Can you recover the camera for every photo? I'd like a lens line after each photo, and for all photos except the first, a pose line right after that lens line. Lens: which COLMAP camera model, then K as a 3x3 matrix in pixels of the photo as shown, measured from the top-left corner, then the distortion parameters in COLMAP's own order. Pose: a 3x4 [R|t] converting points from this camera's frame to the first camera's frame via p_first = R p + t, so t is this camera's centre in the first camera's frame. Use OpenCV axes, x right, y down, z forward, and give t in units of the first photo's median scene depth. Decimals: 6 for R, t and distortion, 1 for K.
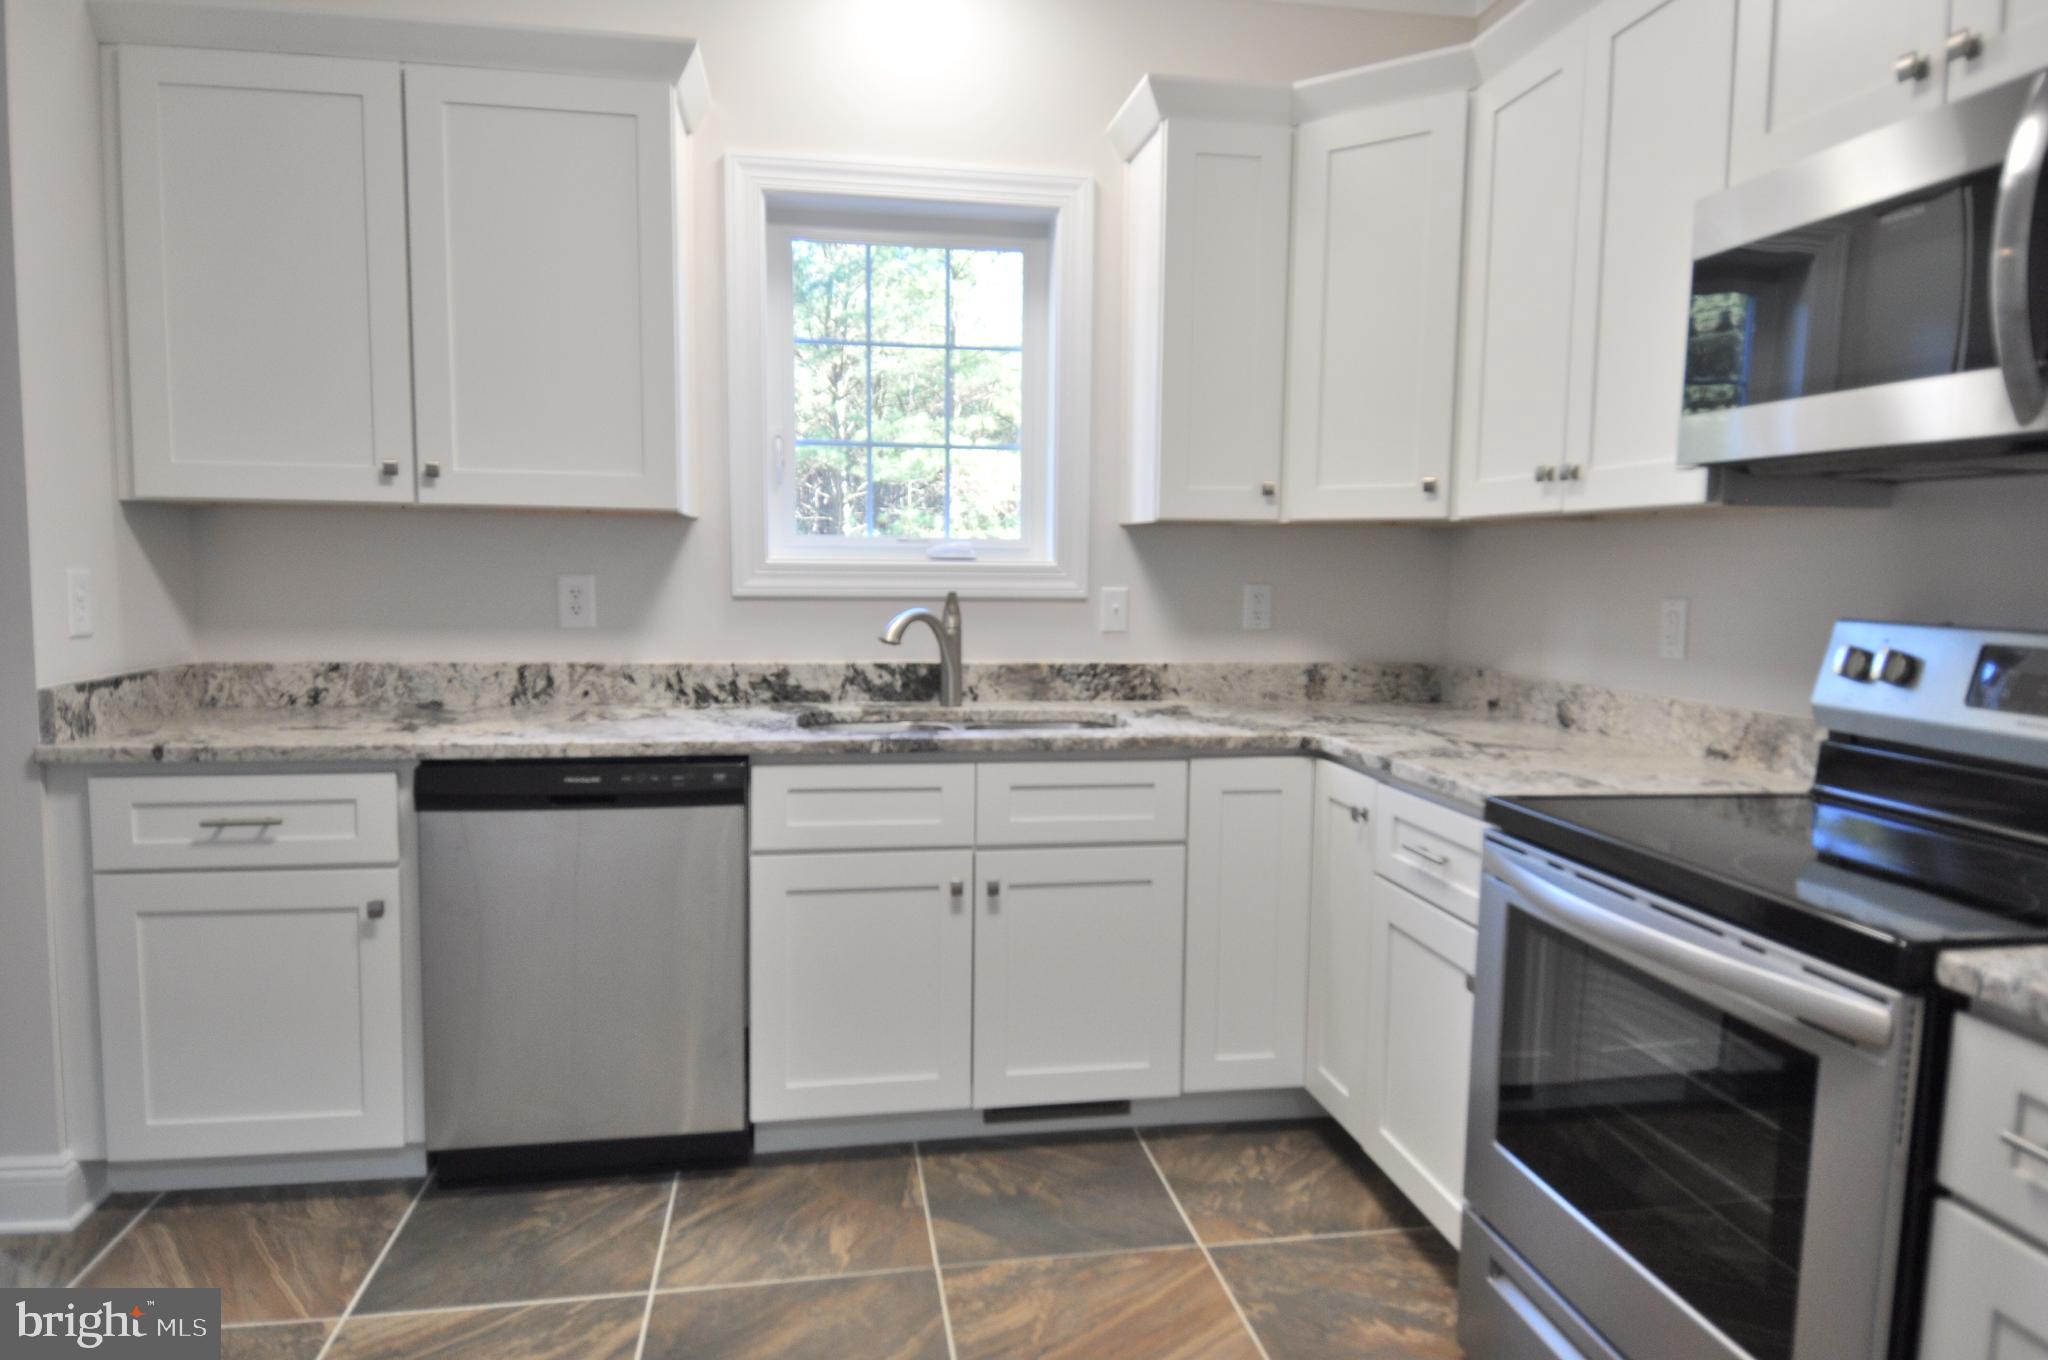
lens RADIAL K [[1240.2, 0, 1024.0], [0, 1240.2, 680.0], [0, 0, 1]] dist [0.064056, -0.069291]
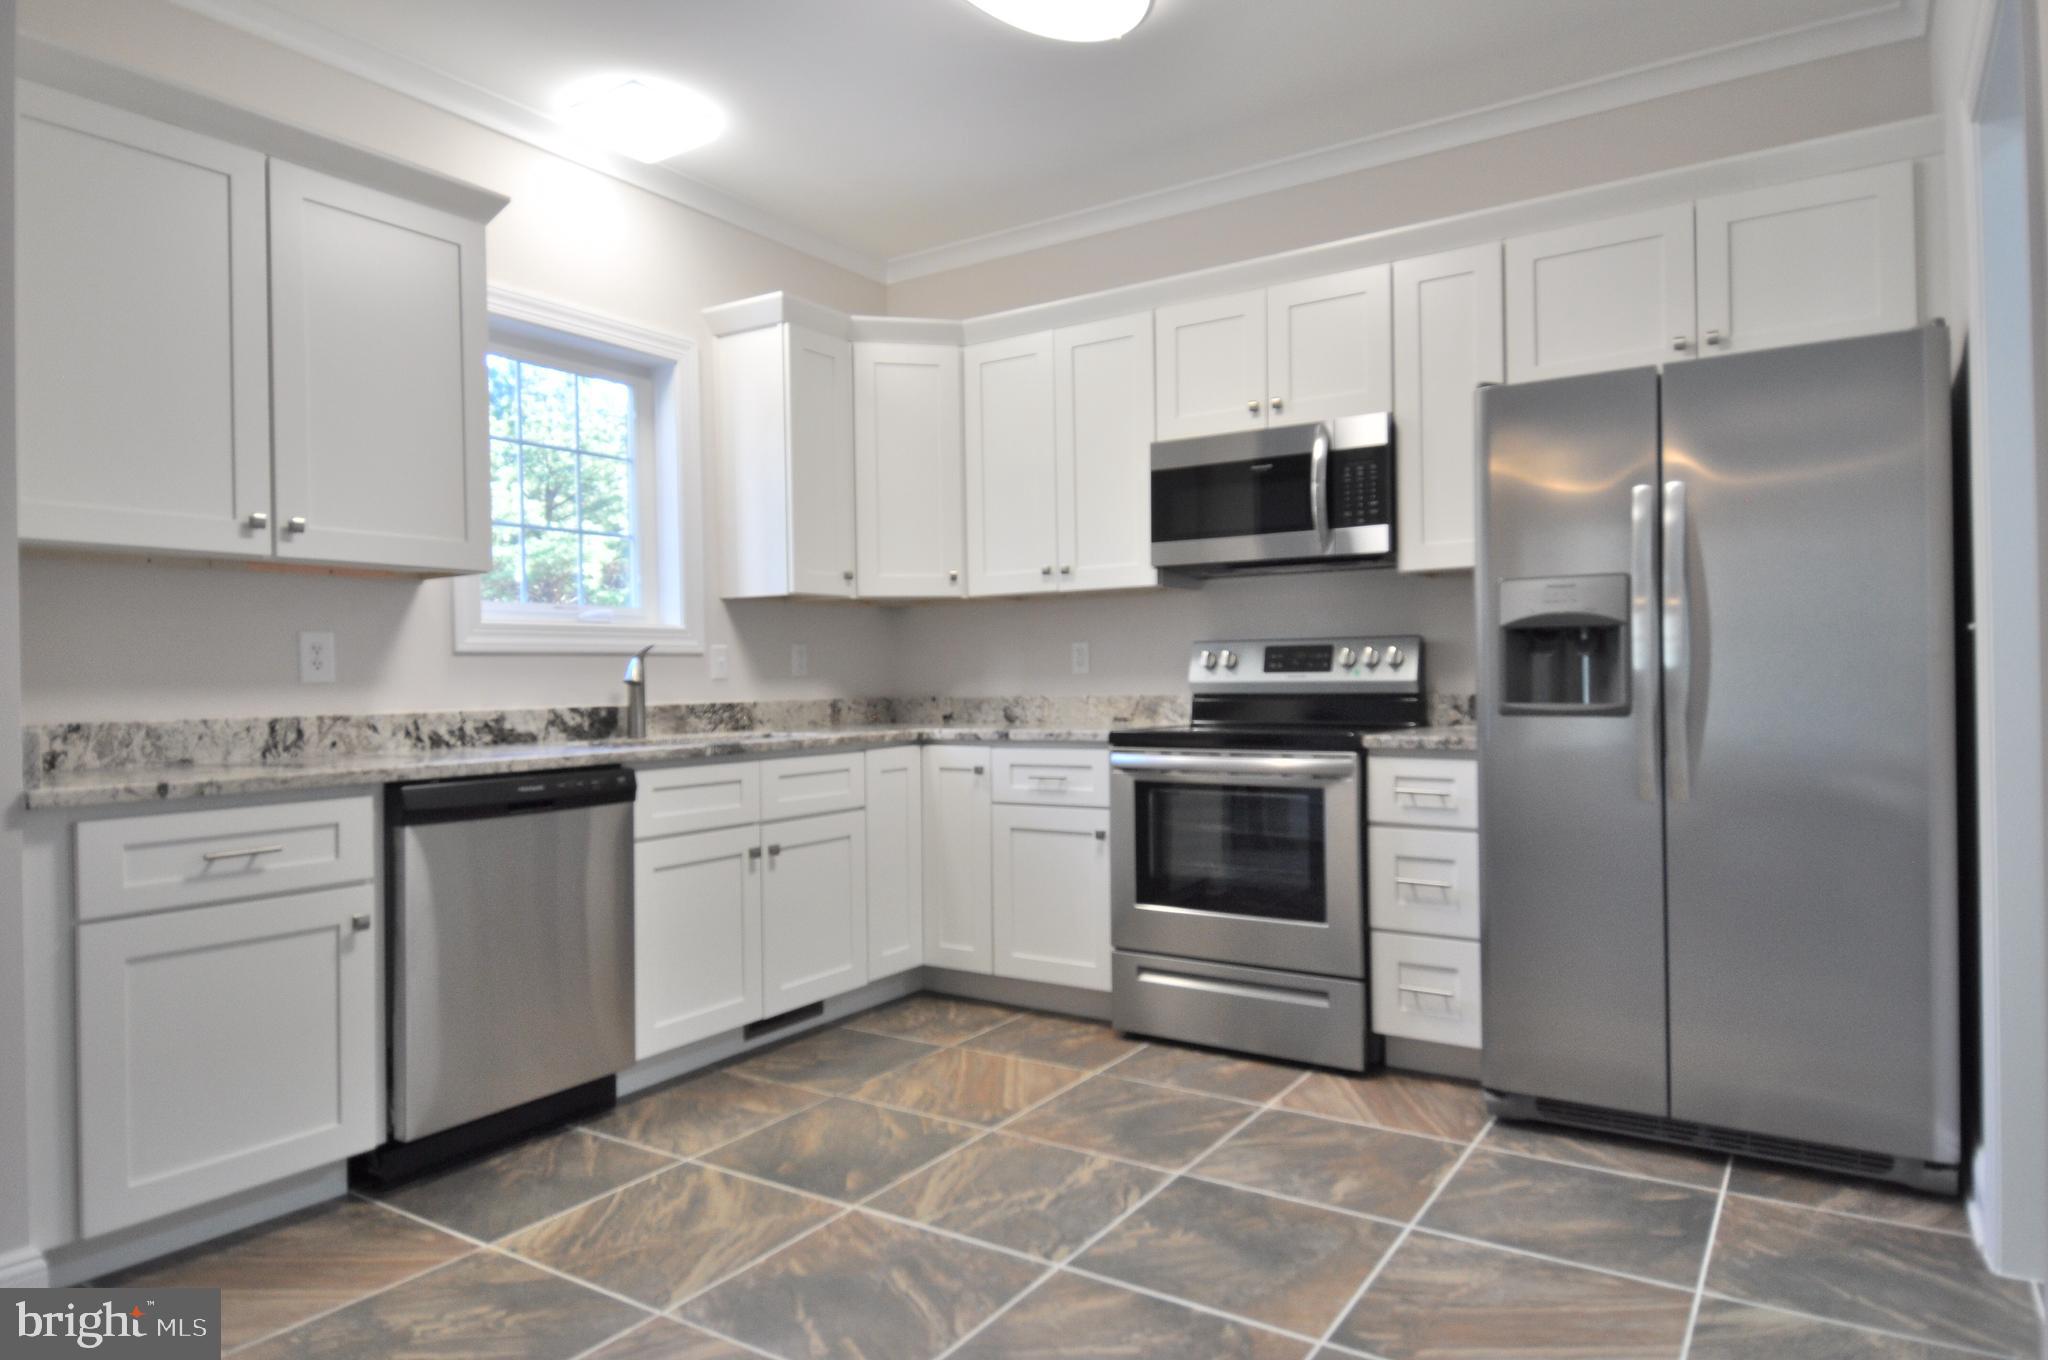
lens RADIAL K [[1240.2, 0, 1024.0], [0, 1240.2, 680.0], [0, 0, 1]] dist [0.064056, -0.069291]
pose [[0.681388, -0.024674, 0.731506, -0.753123], [0.093543, 0.994171, -0.053601, 0.070315], [-0.725920, 0.104951, 0.679725, -0.146563]]
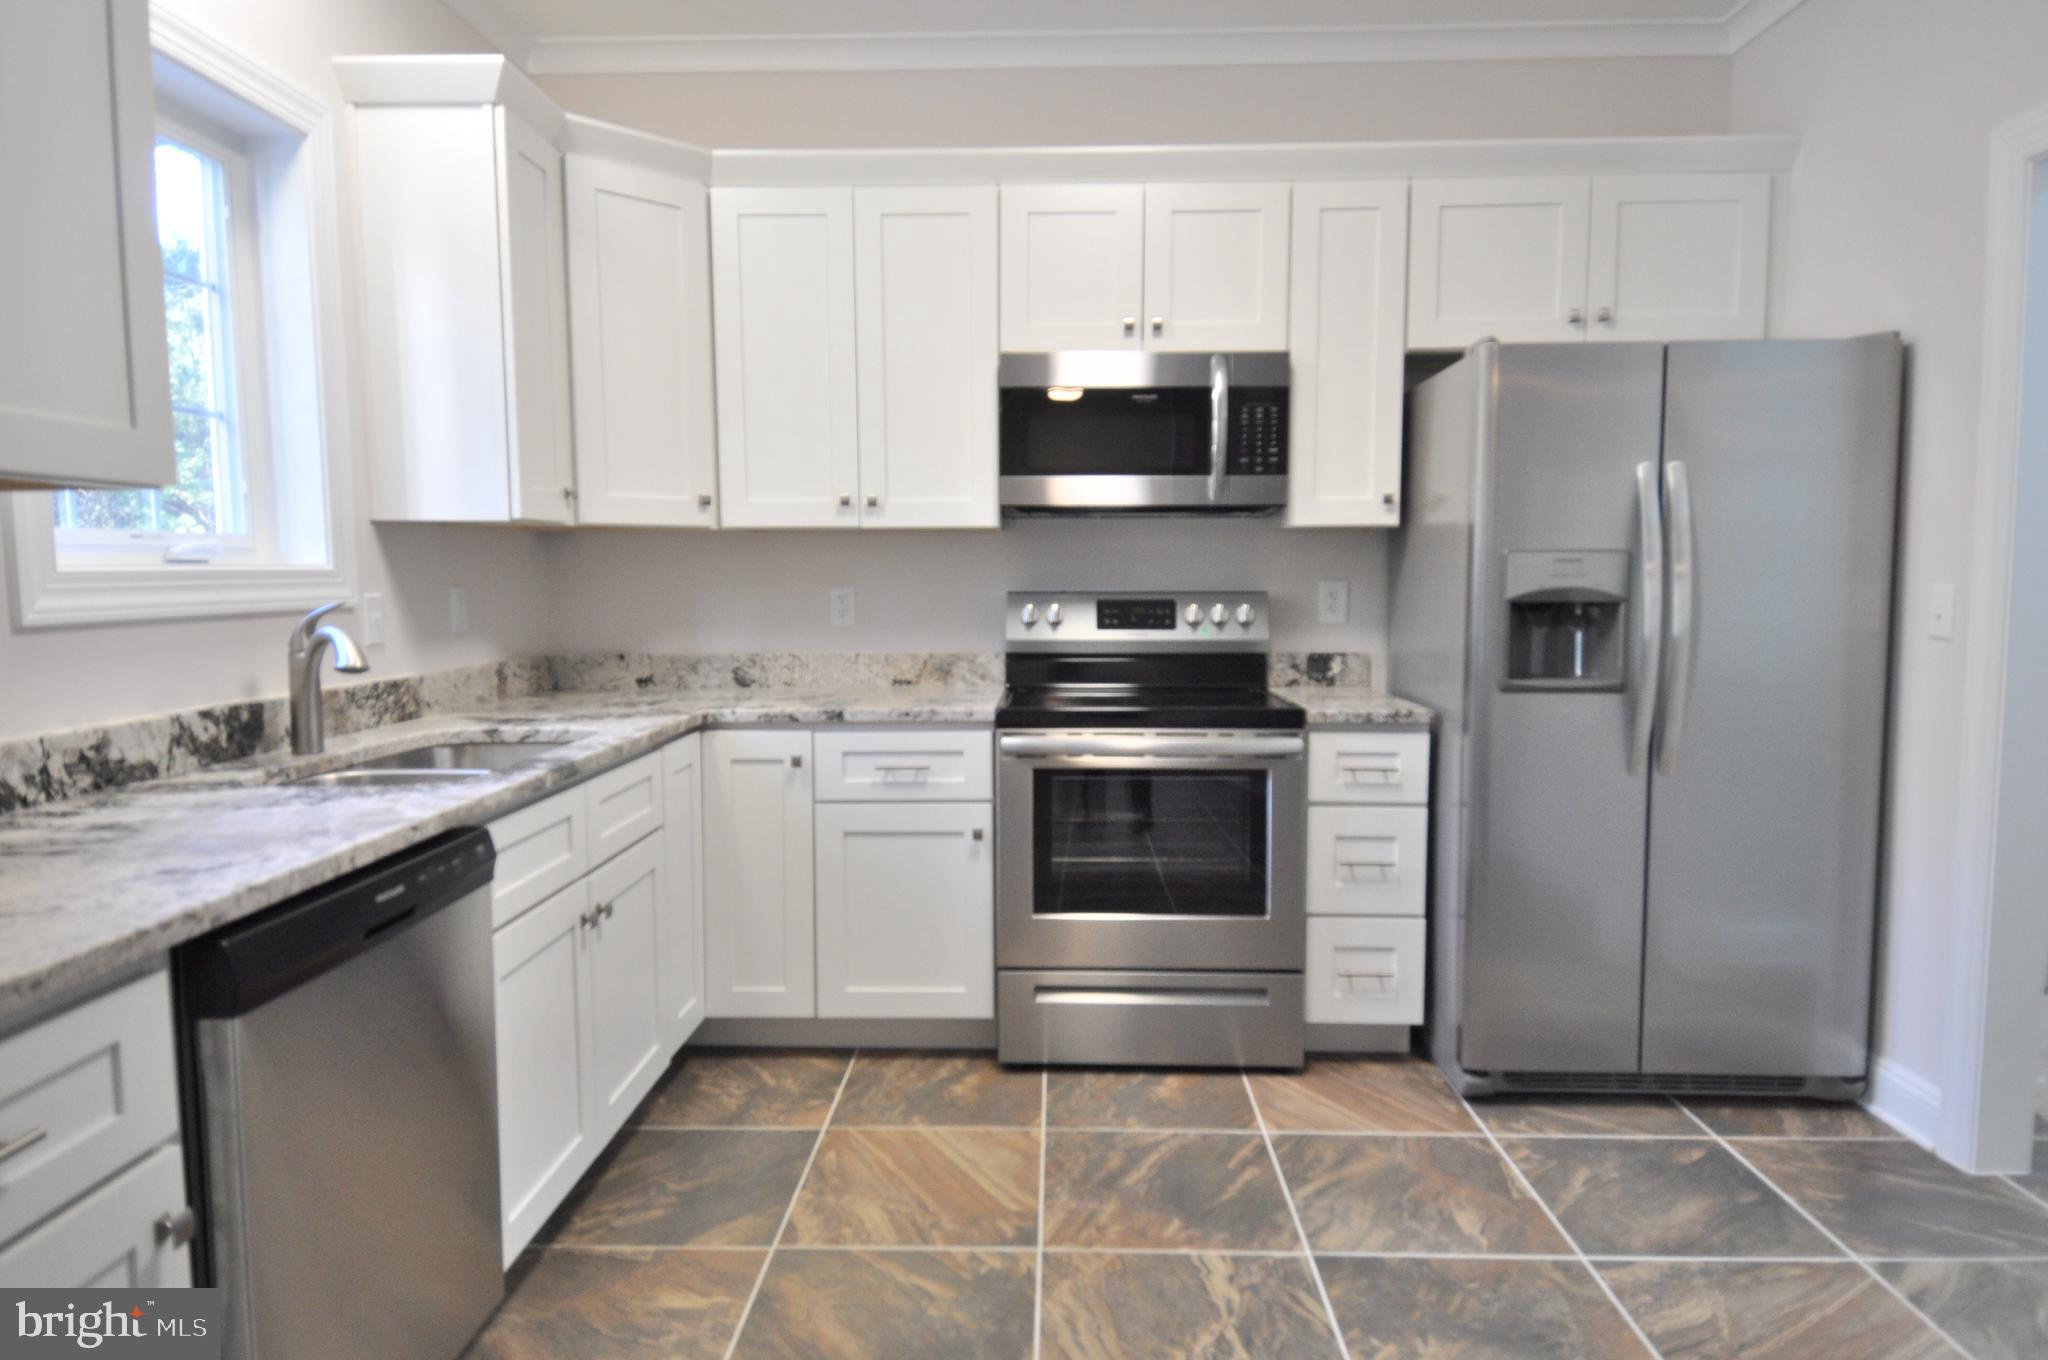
lens RADIAL K [[1240.2, 0, 1024.0], [0, 1240.2, 680.0], [0, 0, 1]] dist [0.064056, -0.069291]
pose [[0.196726, -0.099337, 0.975413, -0.773430], [0.099513, 0.991740, 0.080929, -0.045413], [-0.975395, 0.081146, 0.204986, 0.429788]]
